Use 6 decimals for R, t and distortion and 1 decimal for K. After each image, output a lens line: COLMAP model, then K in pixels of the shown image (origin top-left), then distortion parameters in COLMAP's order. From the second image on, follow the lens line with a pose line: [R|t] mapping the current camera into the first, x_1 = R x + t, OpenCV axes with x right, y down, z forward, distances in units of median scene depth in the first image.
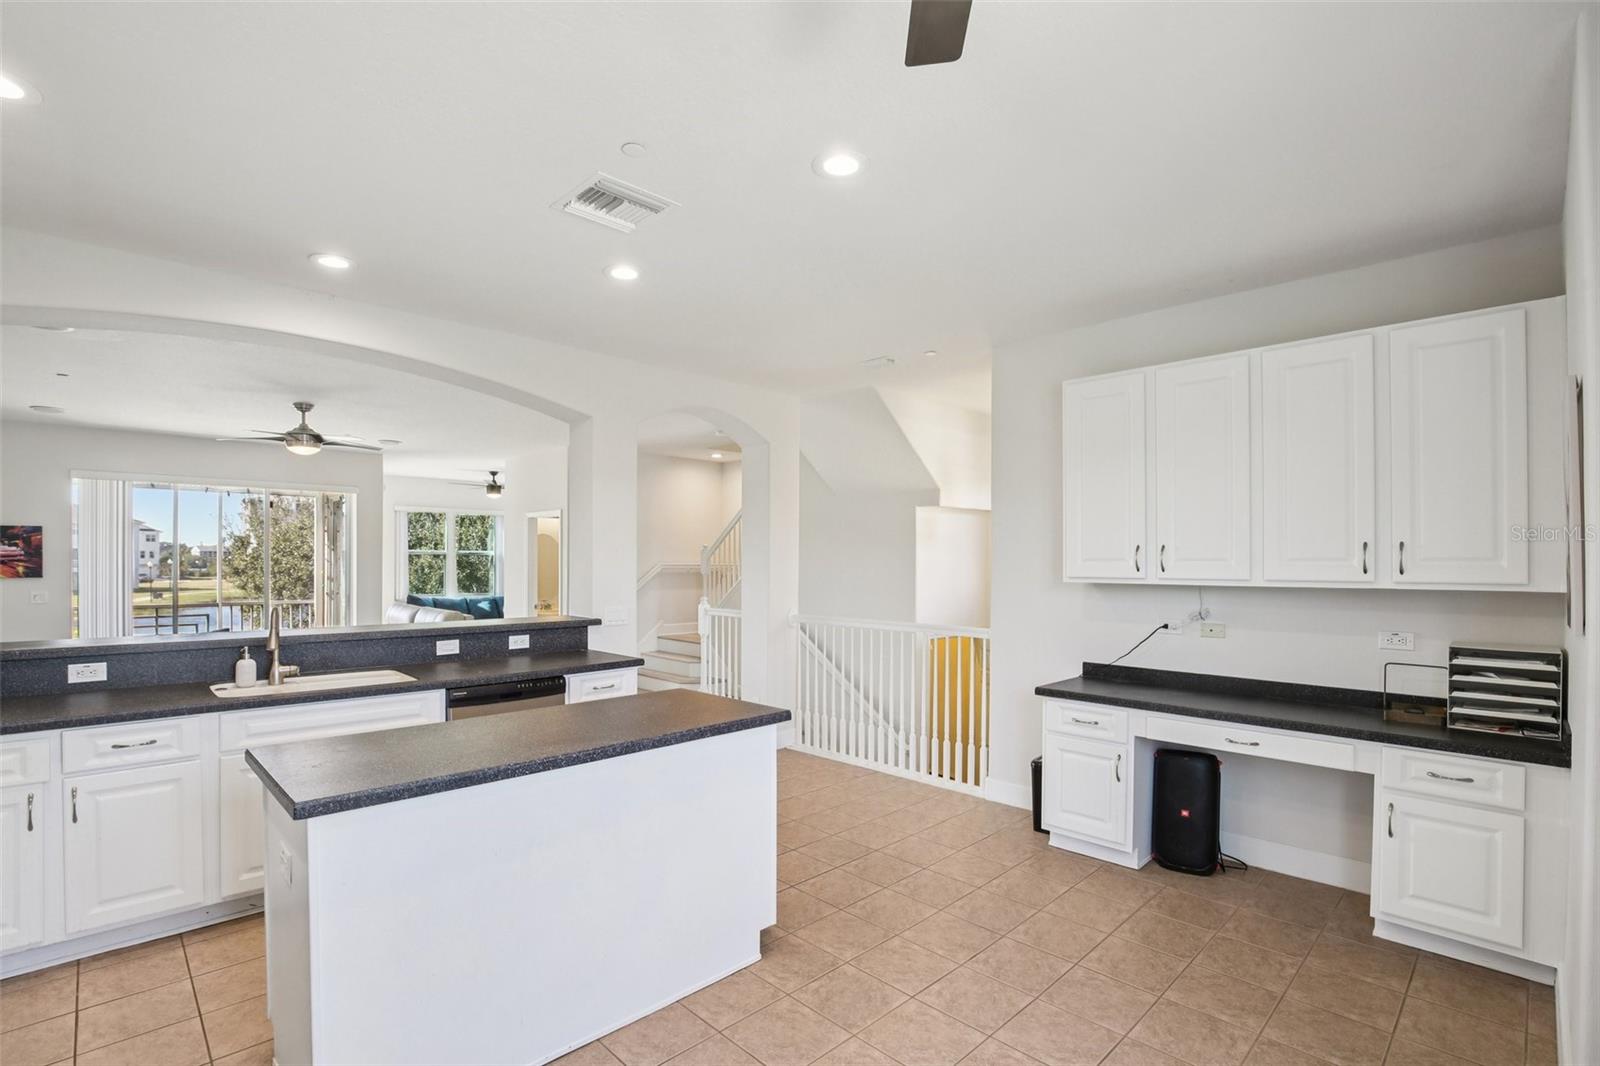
lens RADIAL K [[745.8, 0, 793.9], [0, 745.8, 540.8], [0, 0, 1]] dist [-0.029137, -0.000074]
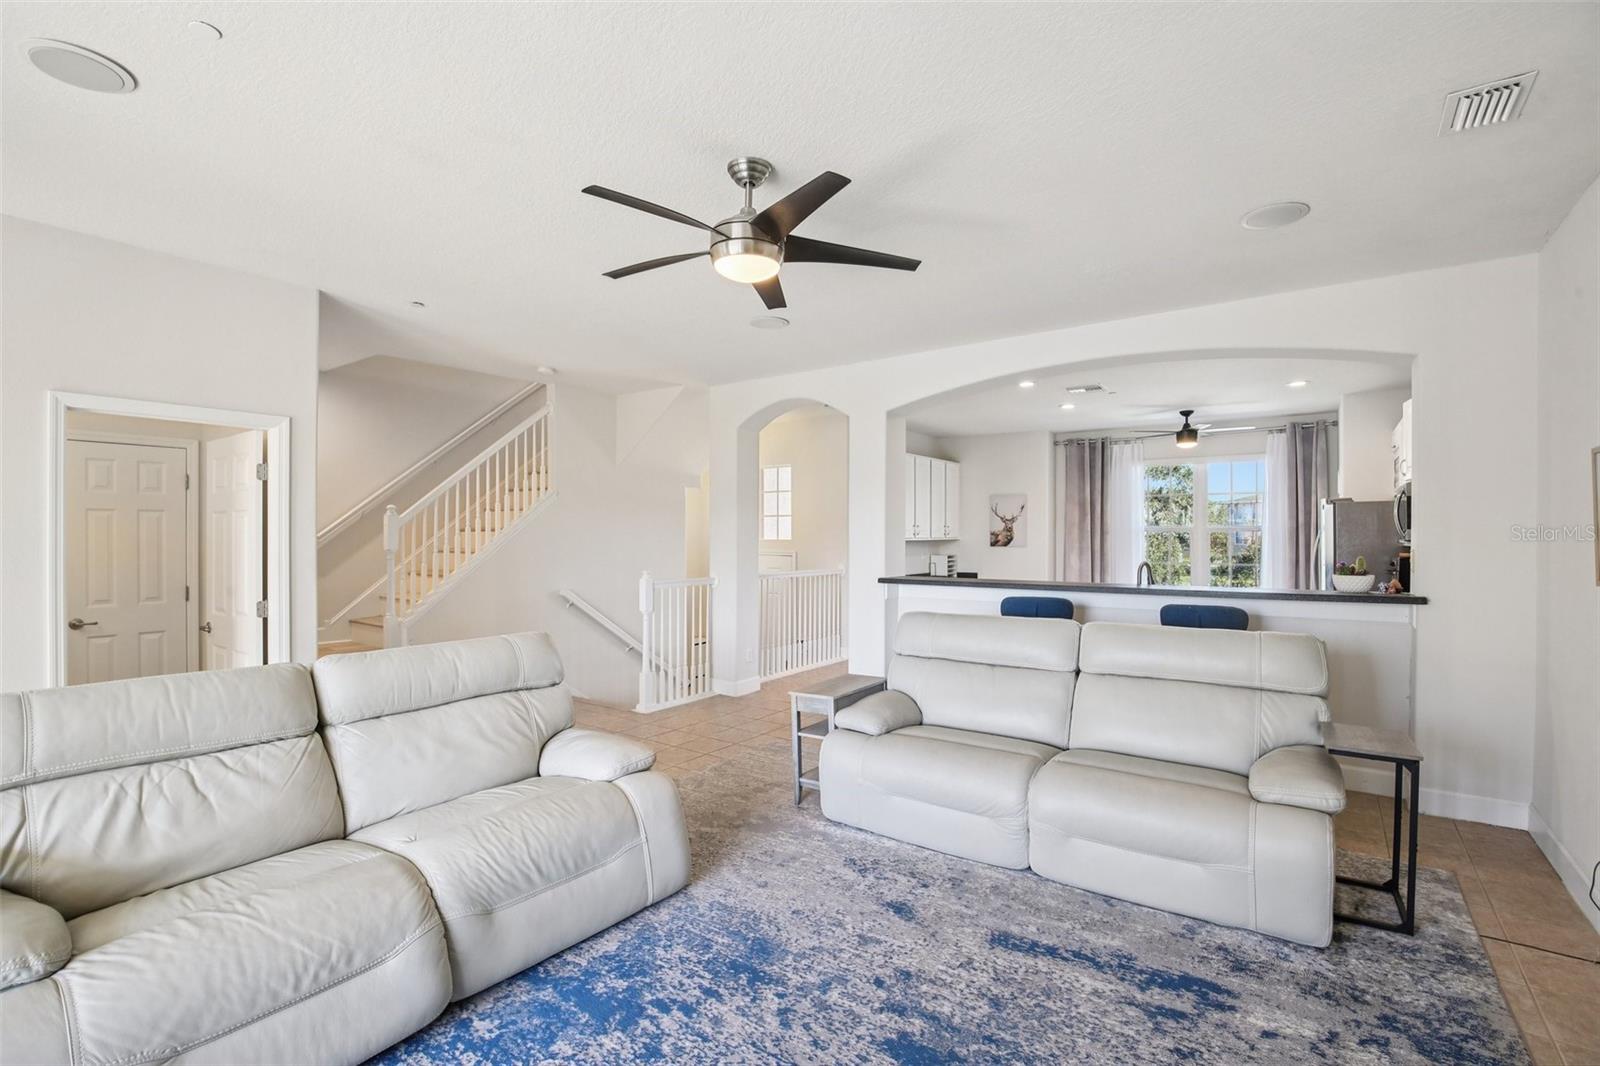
lens RADIAL K [[745.8, 0, 793.9], [0, 745.8, 540.8], [0, 0, 1]] dist [-0.029137, -0.000074]
pose [[-0.175265, -0.008420, 0.984485, -0.622225], [-0.023469, 0.999715, 0.004372, 0.018852], [-0.984242, -0.022338, -0.175412, 0.590949]]
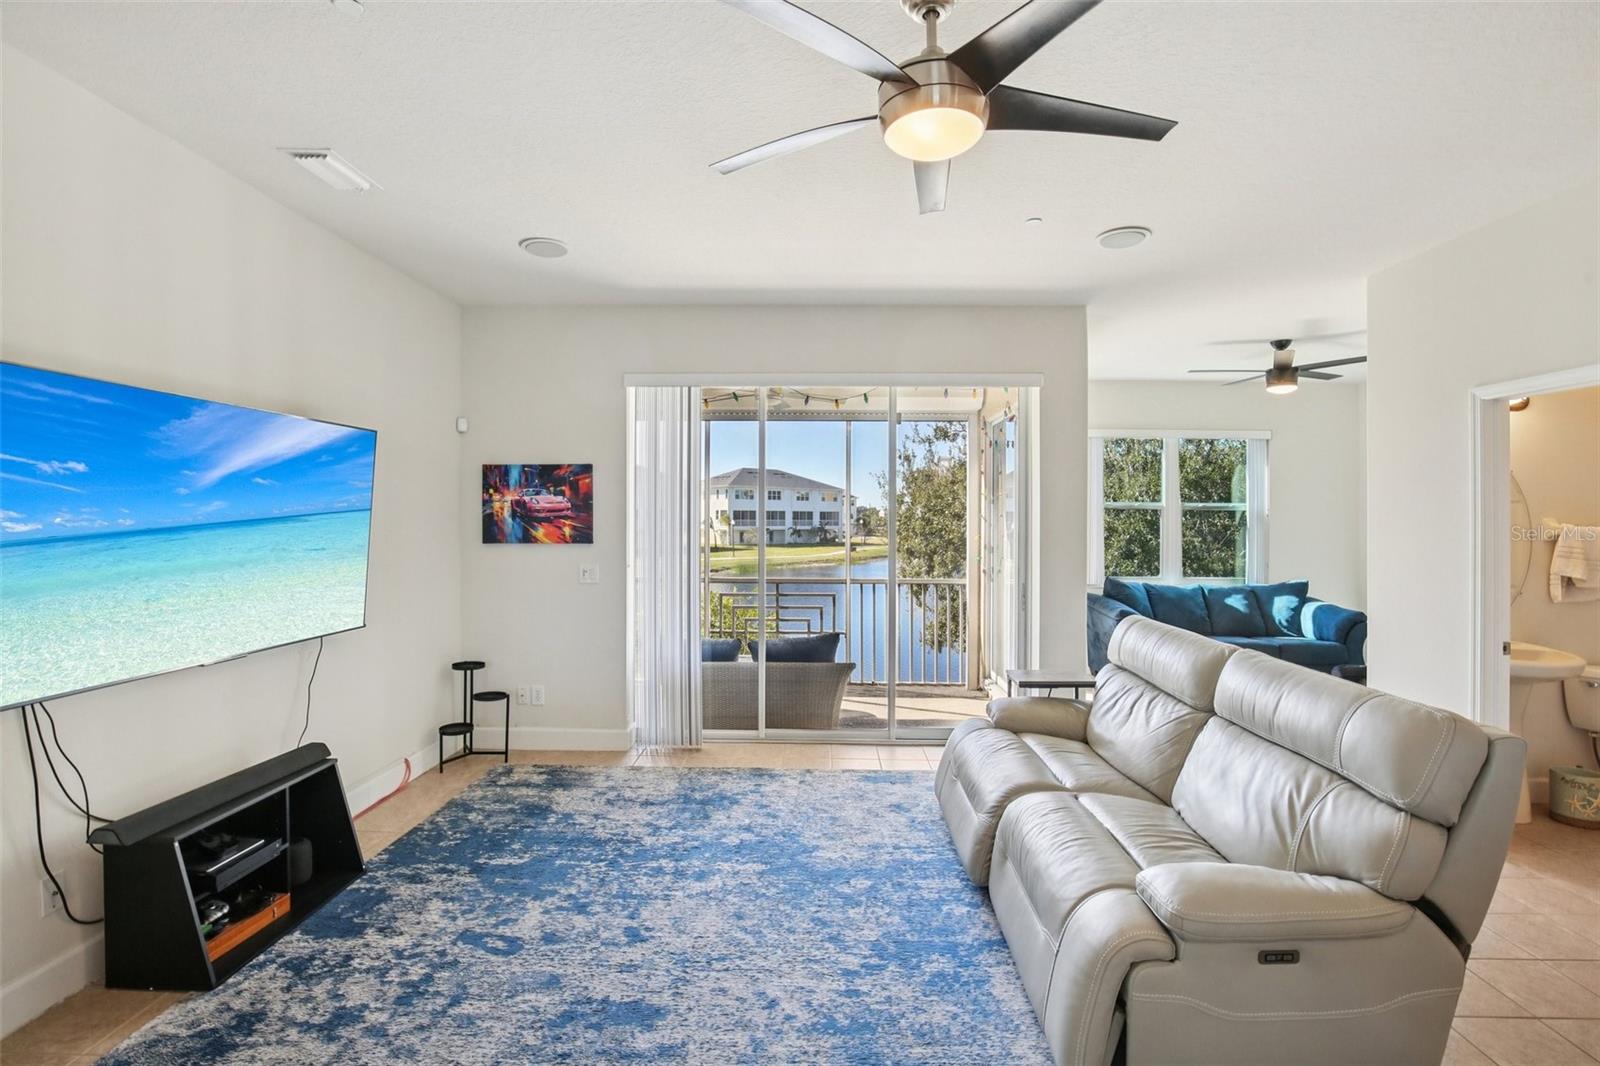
lens RADIAL K [[745.8, 0, 793.9], [0, 745.8, 540.8], [0, 0, 1]] dist [-0.029137, -0.000074]
pose [[0.693919, 0.022599, -0.719698, -0.277857], [0.014965, 0.998839, 0.045793, 0.013123], [0.719897, -0.042547, 0.692775, 0.425487]]
